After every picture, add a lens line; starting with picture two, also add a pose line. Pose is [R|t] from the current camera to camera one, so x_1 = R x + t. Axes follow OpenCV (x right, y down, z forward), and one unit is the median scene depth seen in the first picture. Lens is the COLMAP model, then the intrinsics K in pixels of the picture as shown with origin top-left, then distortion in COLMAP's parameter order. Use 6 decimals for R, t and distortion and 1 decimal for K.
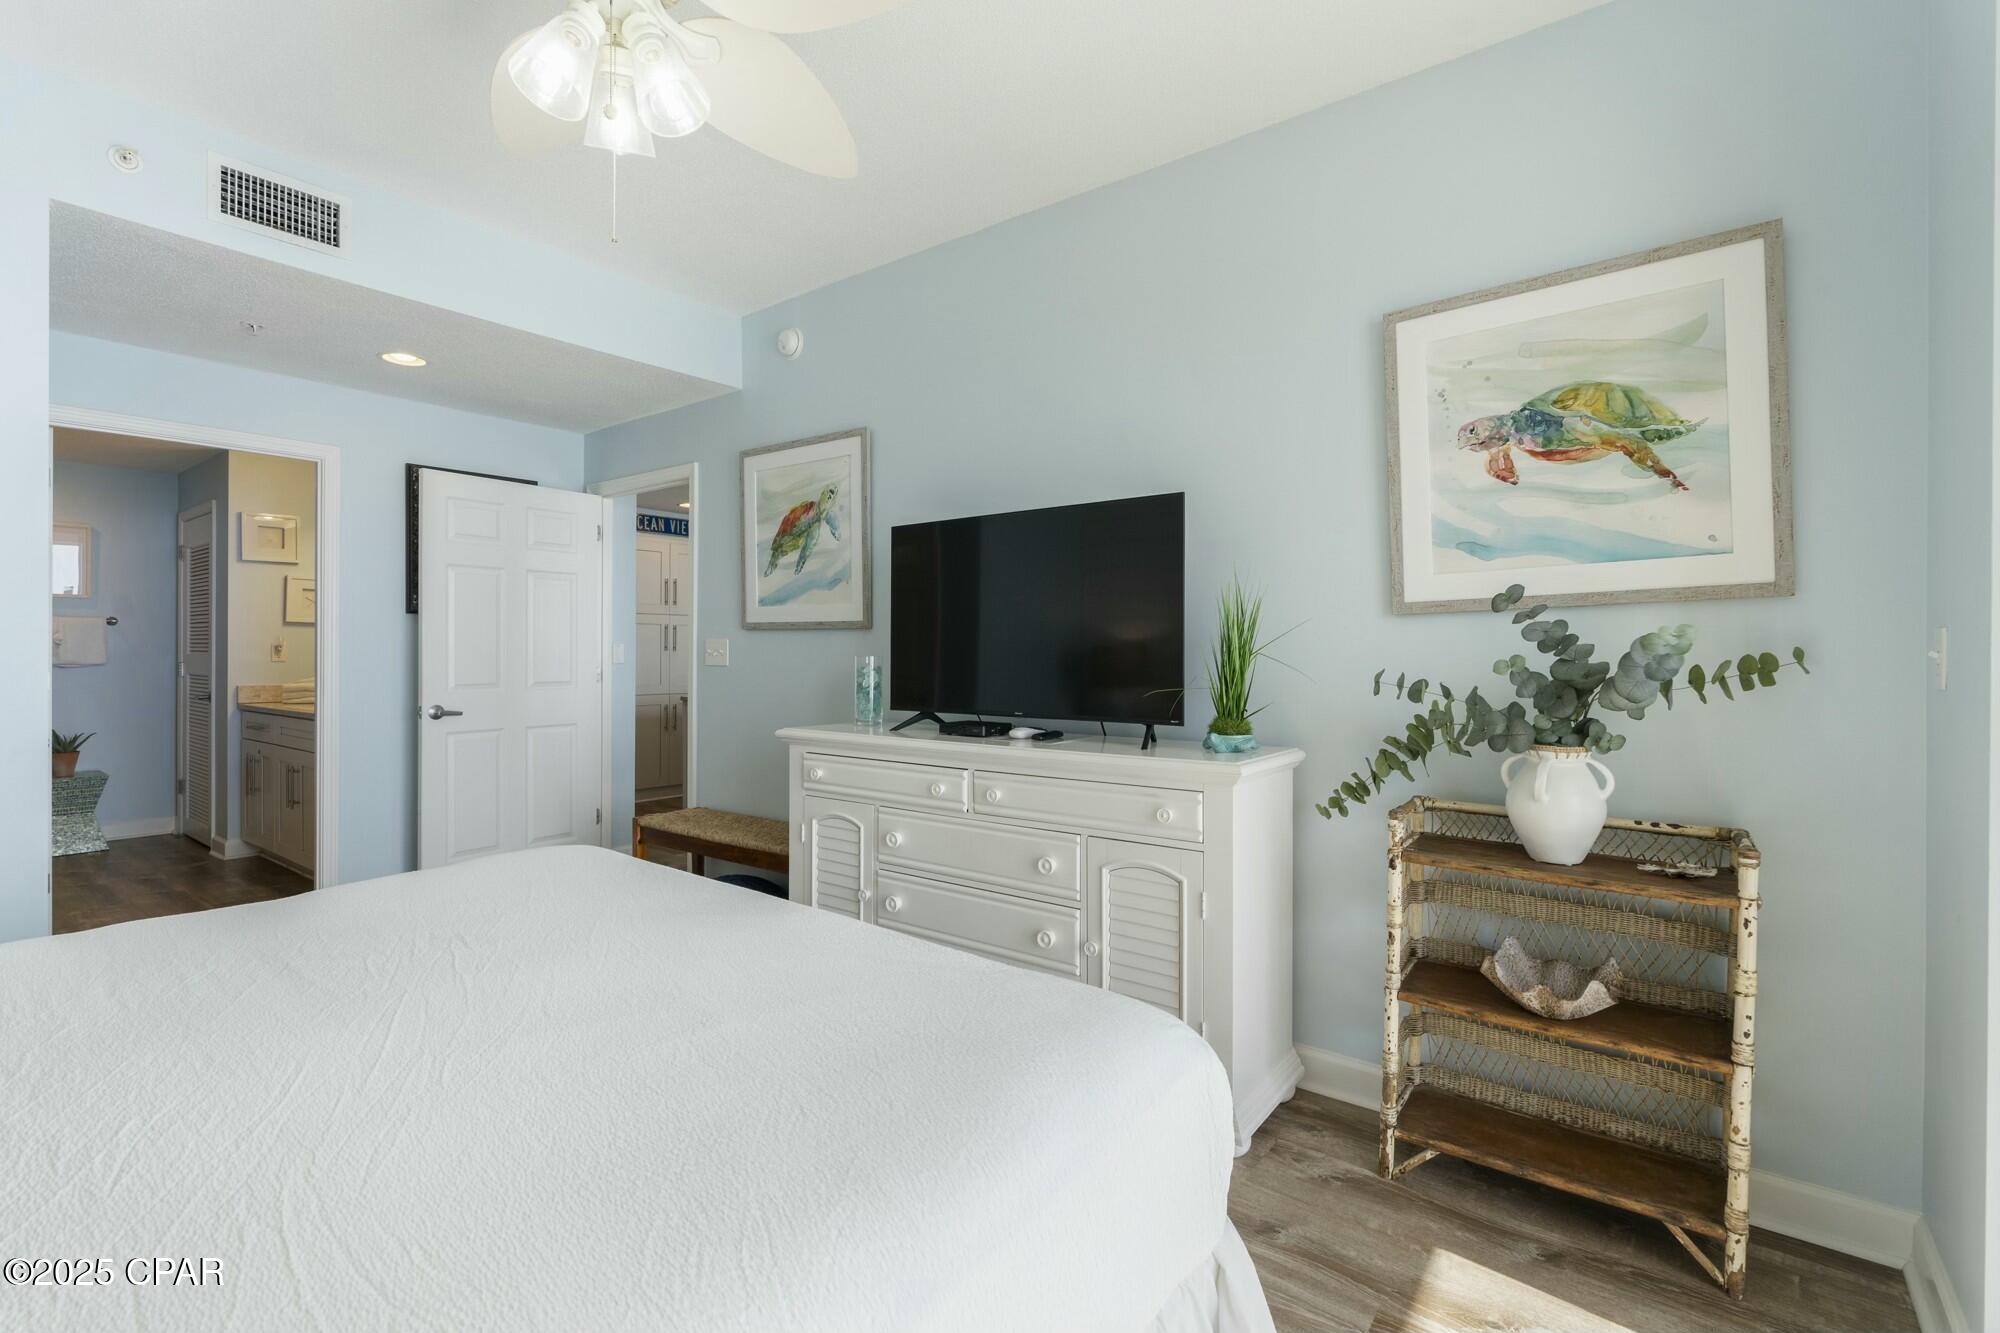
lens RADIAL K [[891.3, 0, 987.8], [0, 891.3, 656.8], [0, 0, 1]] dist [-0.007918, 0.002832]
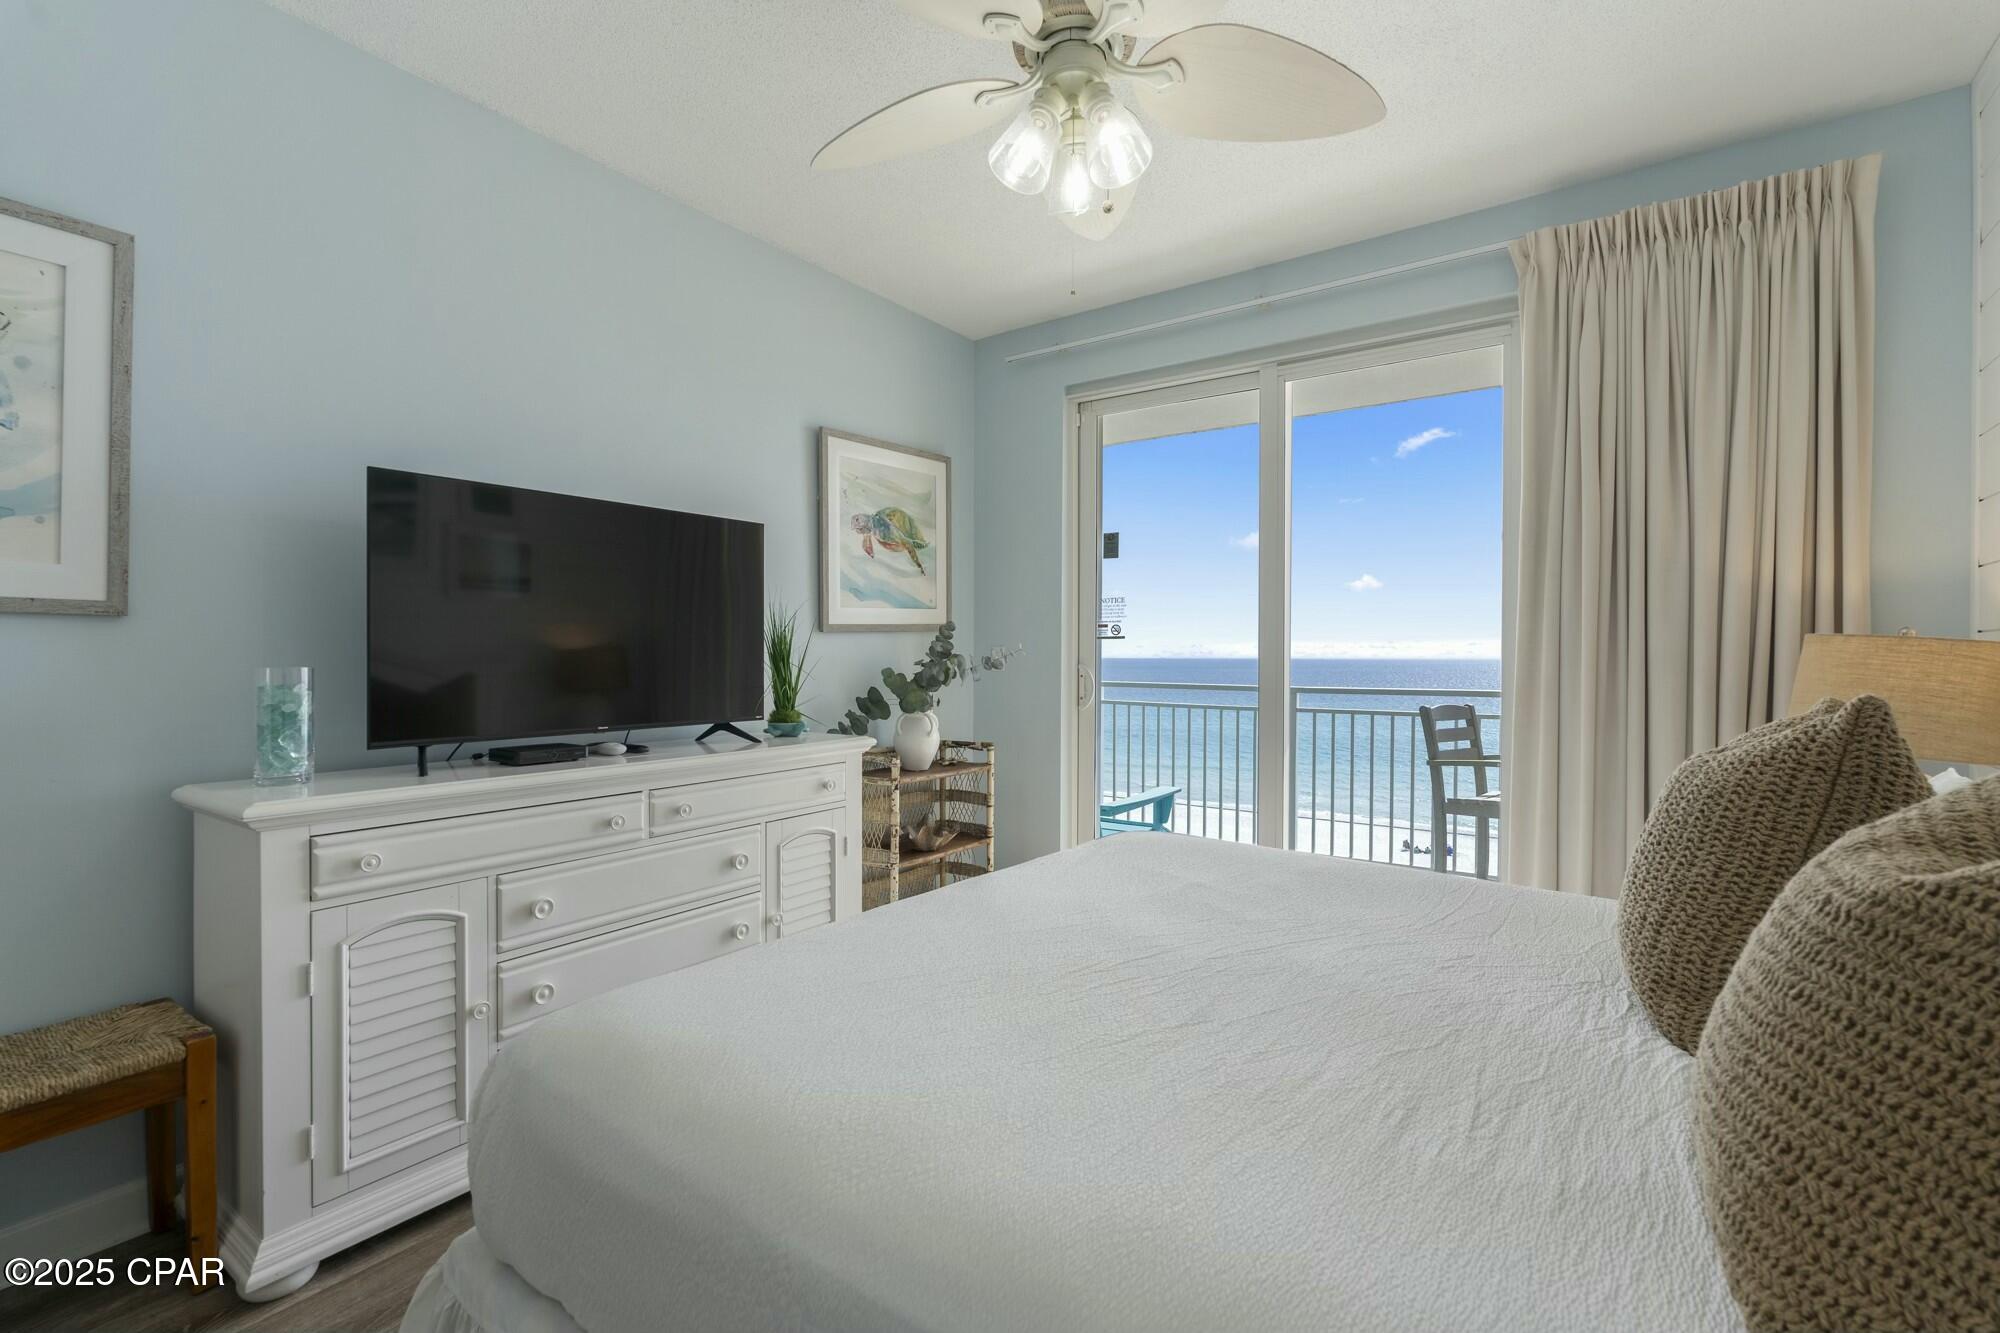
lens RADIAL K [[891.3, 0, 1013.7], [0, 891.3, 671.2], [0, 0, 1]] dist [-0.007918, 0.002832]
pose [[-0.046354, -0.019692, 0.998731, -1.118102], [0.008010, 0.999766, 0.020084, -0.009877], [-0.998893, 0.008931, -0.046185, 0.811194]]
